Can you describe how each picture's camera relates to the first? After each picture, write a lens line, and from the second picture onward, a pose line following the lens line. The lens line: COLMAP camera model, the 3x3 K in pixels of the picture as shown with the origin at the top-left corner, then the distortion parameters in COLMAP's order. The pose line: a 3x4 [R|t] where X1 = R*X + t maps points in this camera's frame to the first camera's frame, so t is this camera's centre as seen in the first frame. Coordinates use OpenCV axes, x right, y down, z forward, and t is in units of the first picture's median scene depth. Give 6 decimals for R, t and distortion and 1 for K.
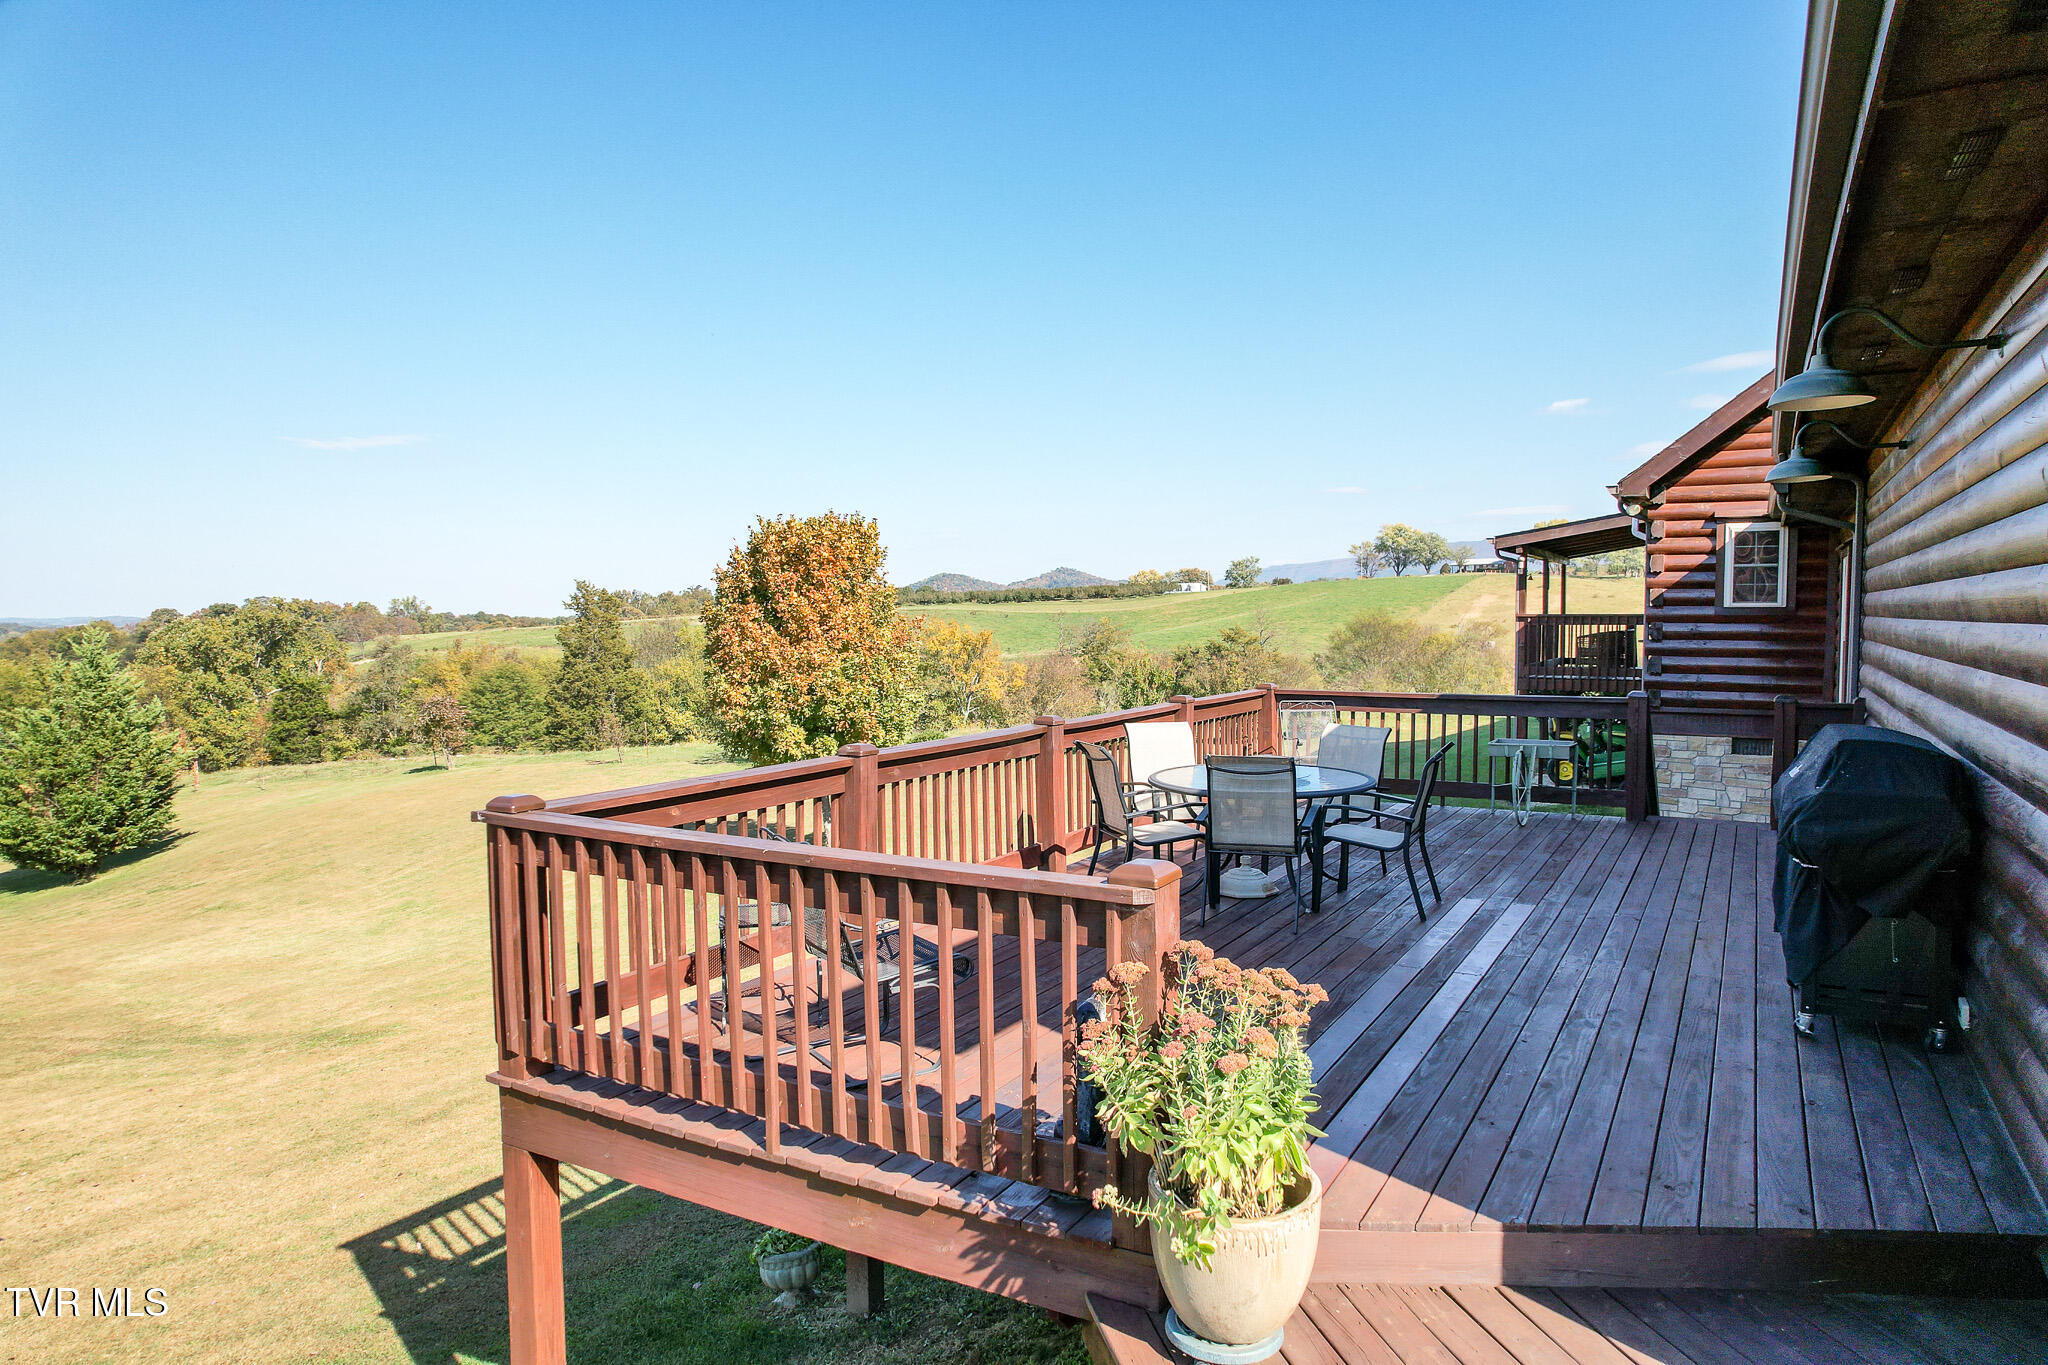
lens RADIAL K [[1323.0, 0, 1024.0], [0, 1323.0, 682.5], [0, 0, 1]] dist [-0.058754, 0.051047]
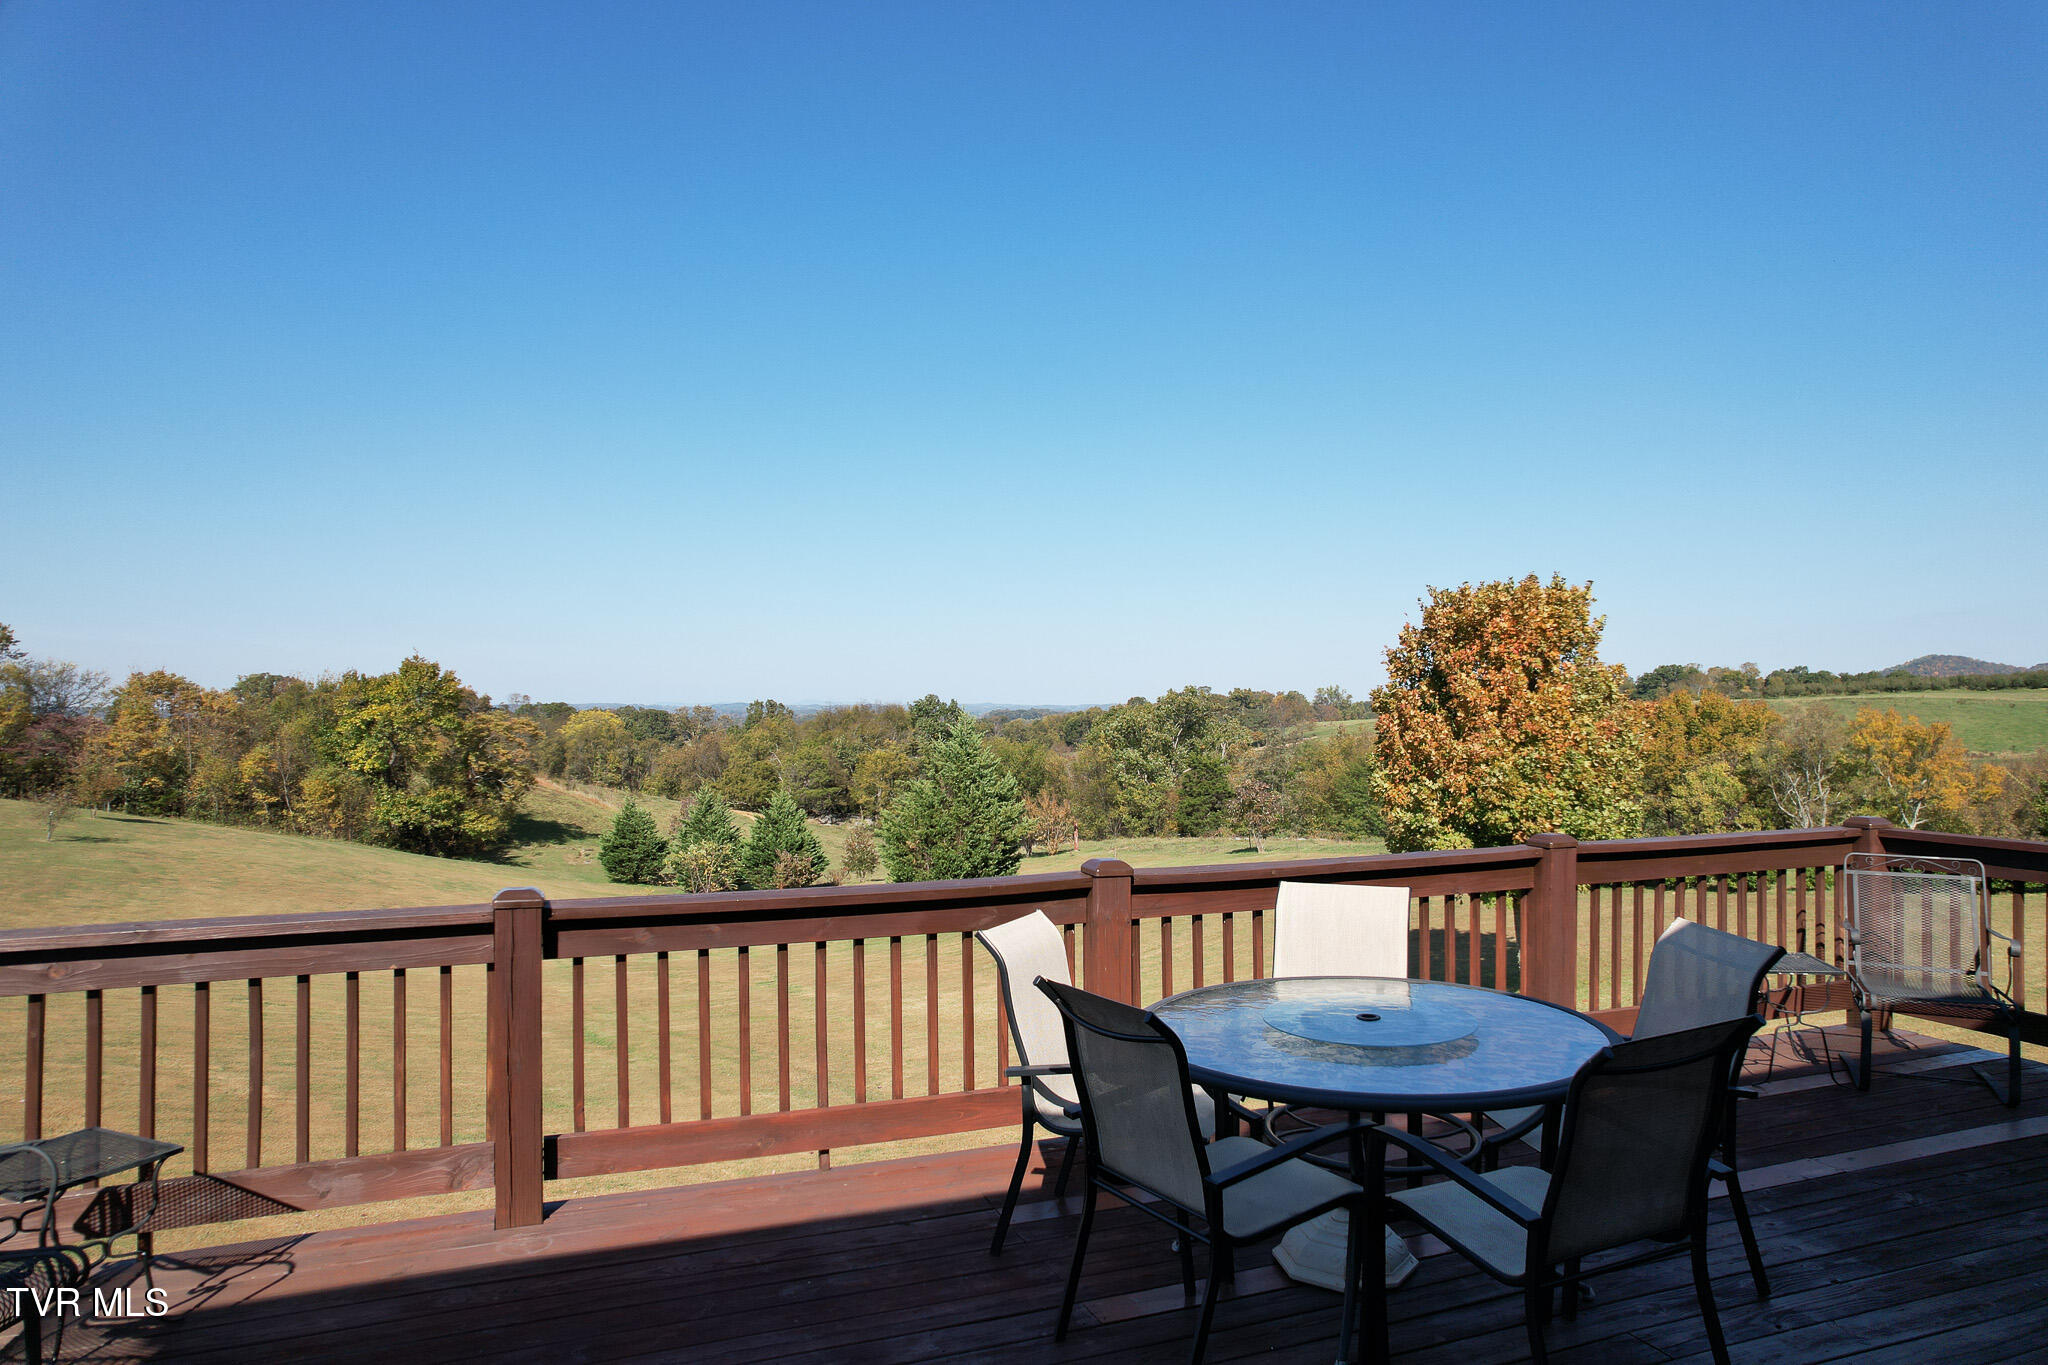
lens RADIAL K [[1323.0, 0, 1024.0], [0, 1323.0, 682.5], [0, 0, 1]] dist [-0.058754, 0.051047]
pose [[0.779437, -0.008946, -0.626417, 0.081793], [-0.033360, 0.997887, -0.055761, -0.003108], [0.625592, 0.064360, 0.777491, 0.093707]]
